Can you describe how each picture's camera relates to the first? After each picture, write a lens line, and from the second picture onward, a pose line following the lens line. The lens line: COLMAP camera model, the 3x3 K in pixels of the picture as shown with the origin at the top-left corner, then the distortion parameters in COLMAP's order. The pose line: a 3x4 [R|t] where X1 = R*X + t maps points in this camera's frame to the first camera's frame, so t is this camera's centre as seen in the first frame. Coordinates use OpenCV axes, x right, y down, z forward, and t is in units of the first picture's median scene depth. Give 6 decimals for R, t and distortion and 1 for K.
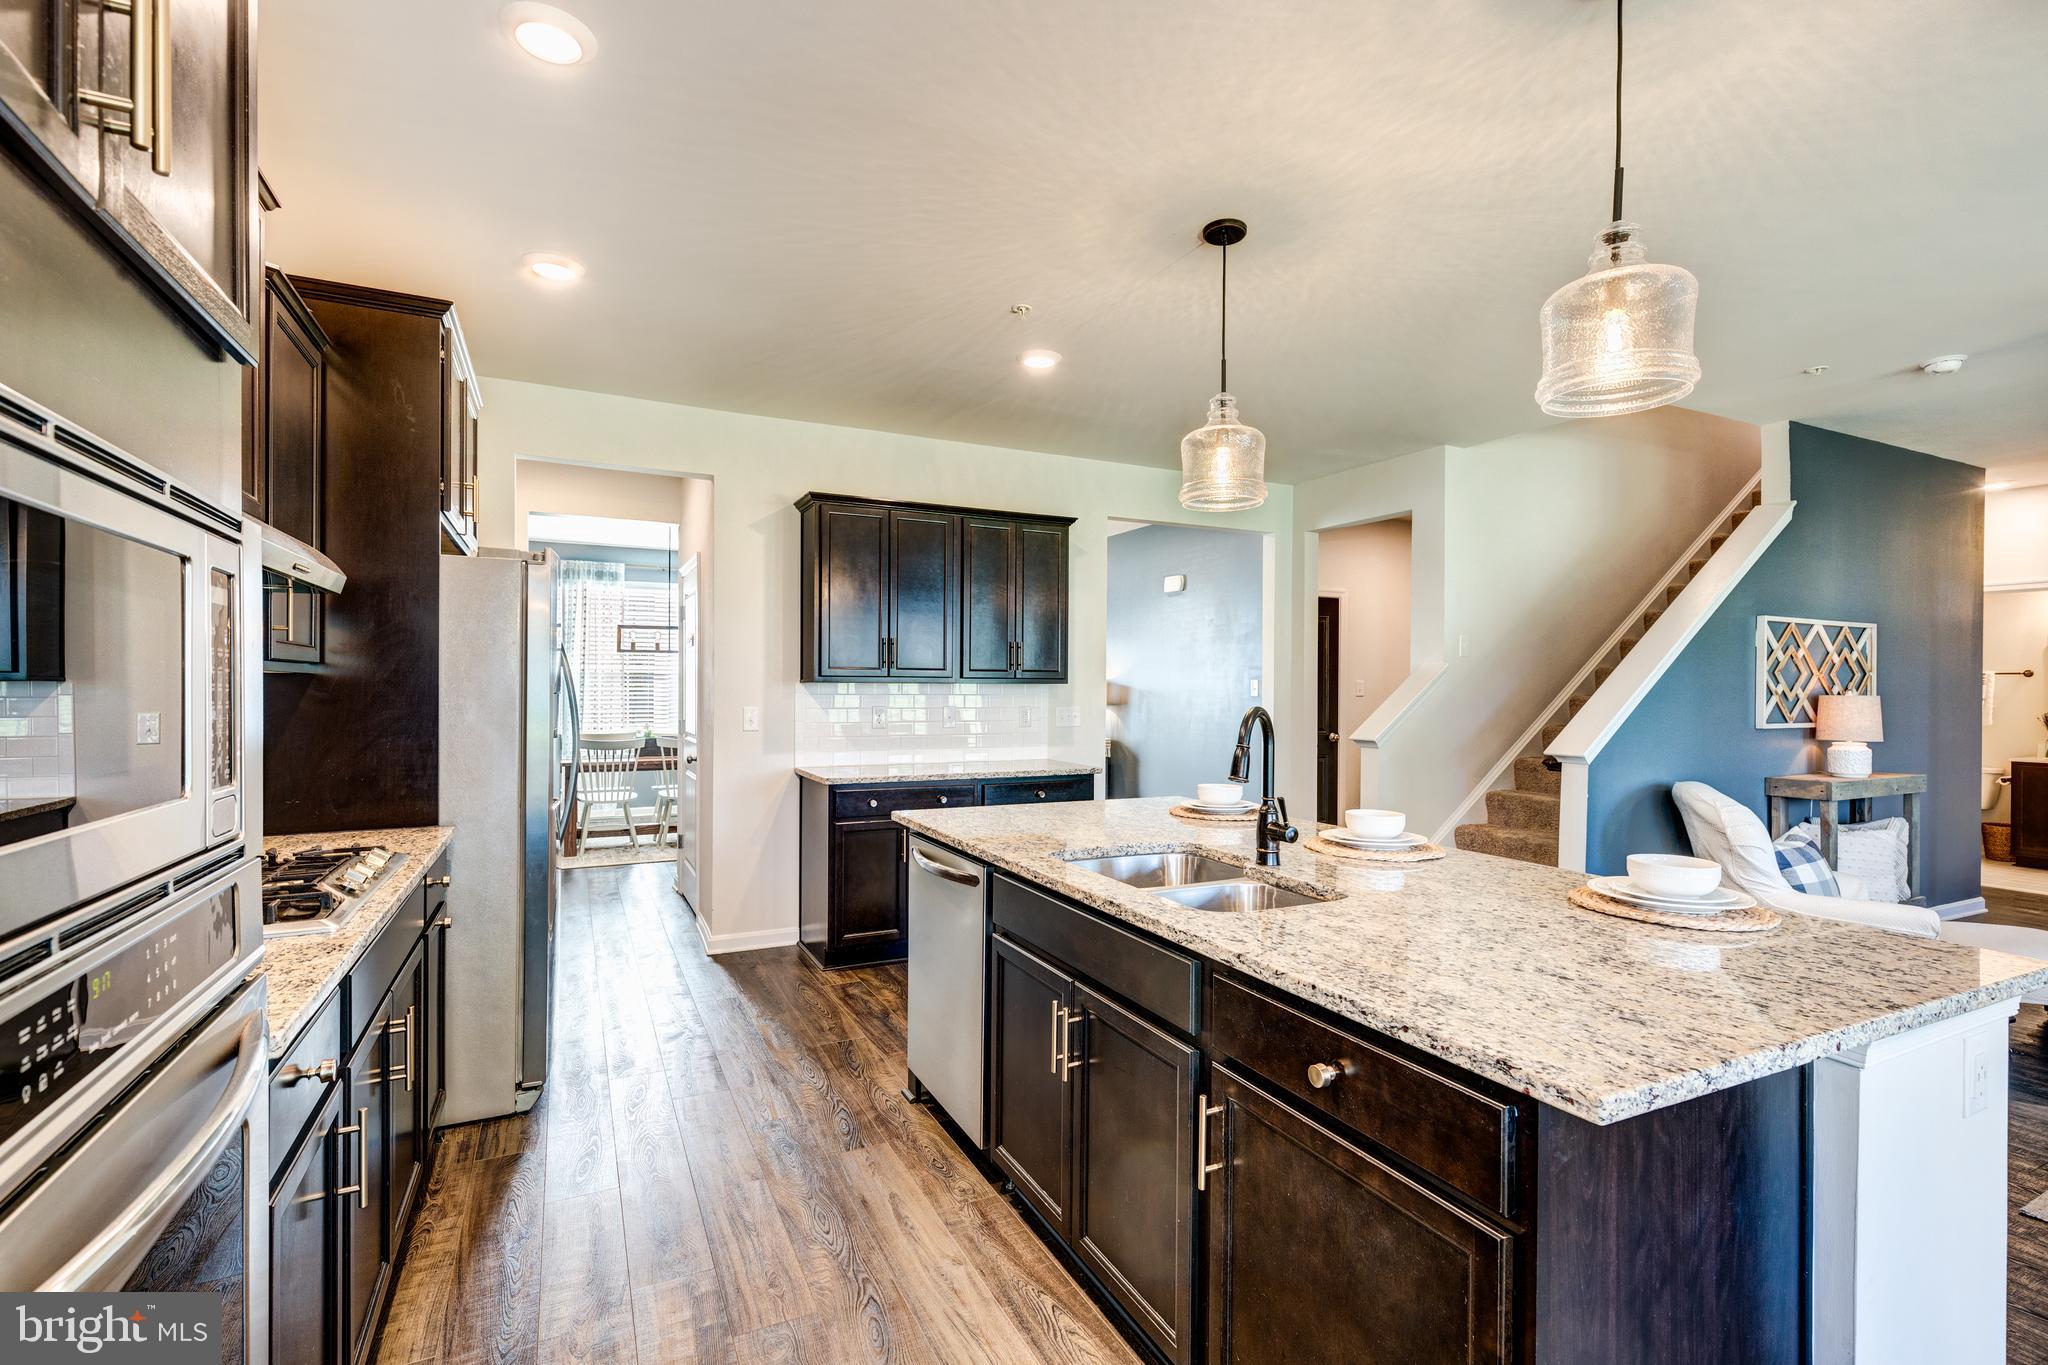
lens RADIAL K [[926.7, 0, 1029.5], [0, 926.7, 688.1], [0, 0, 1]] dist [0.000360, -0.000088]
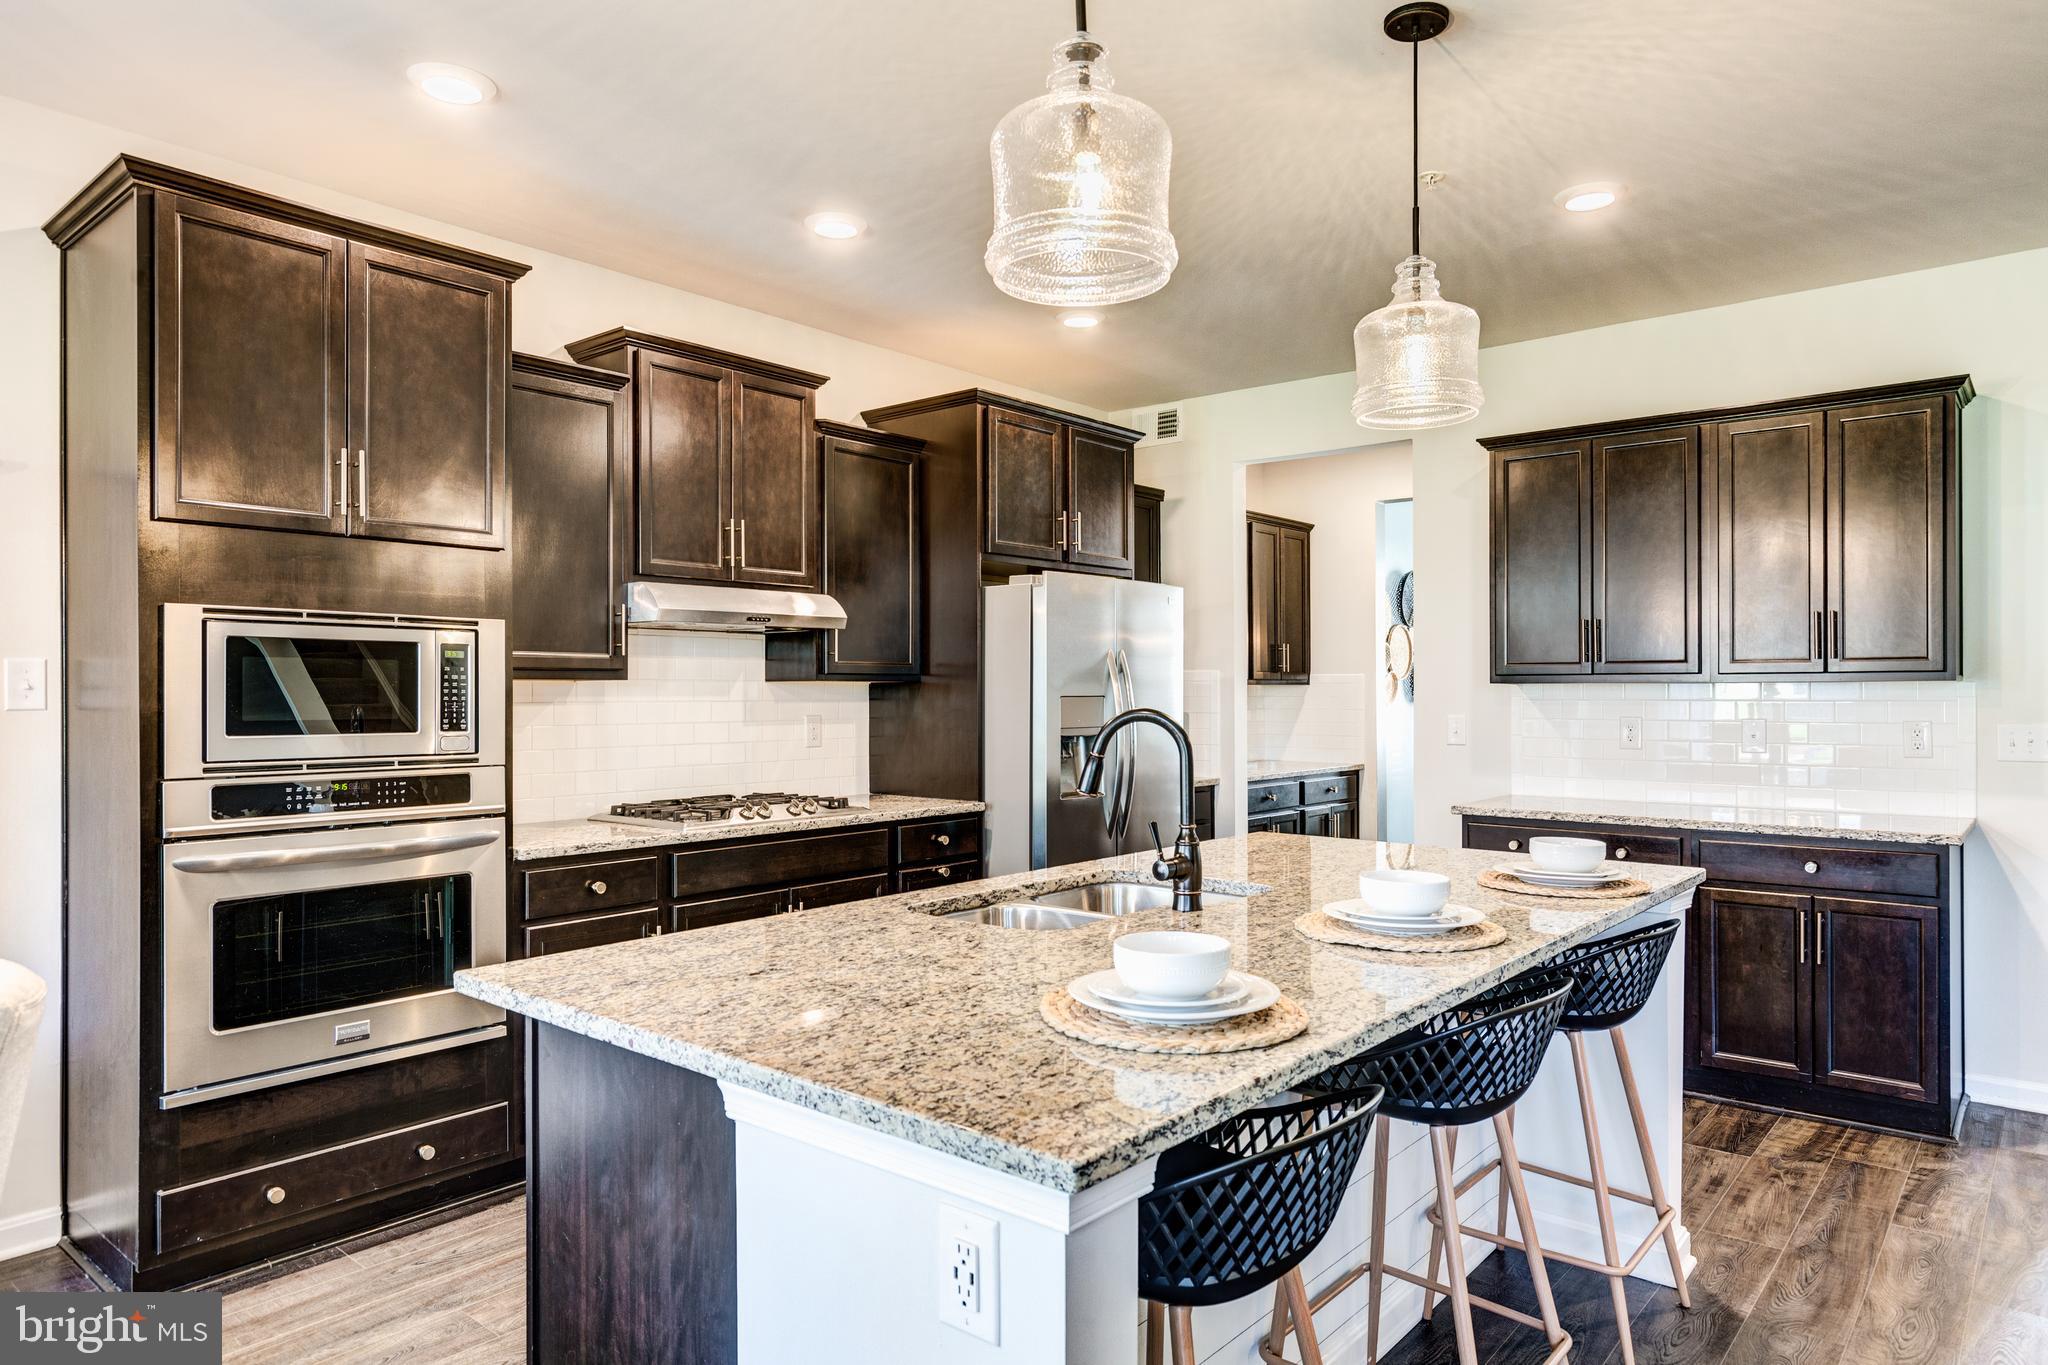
lens RADIAL K [[1268.1, 0, 1009.2], [0, 1268.1, 686.0], [0, 0, 1]] dist [0.002950, 0.000800]
pose [[0.389946, -0.009107, -0.920793, 0.580989], [0.002238, 0.999958, -0.008942, 0.005225], [0.920835, 0.001427, 0.389950, 0.215354]]
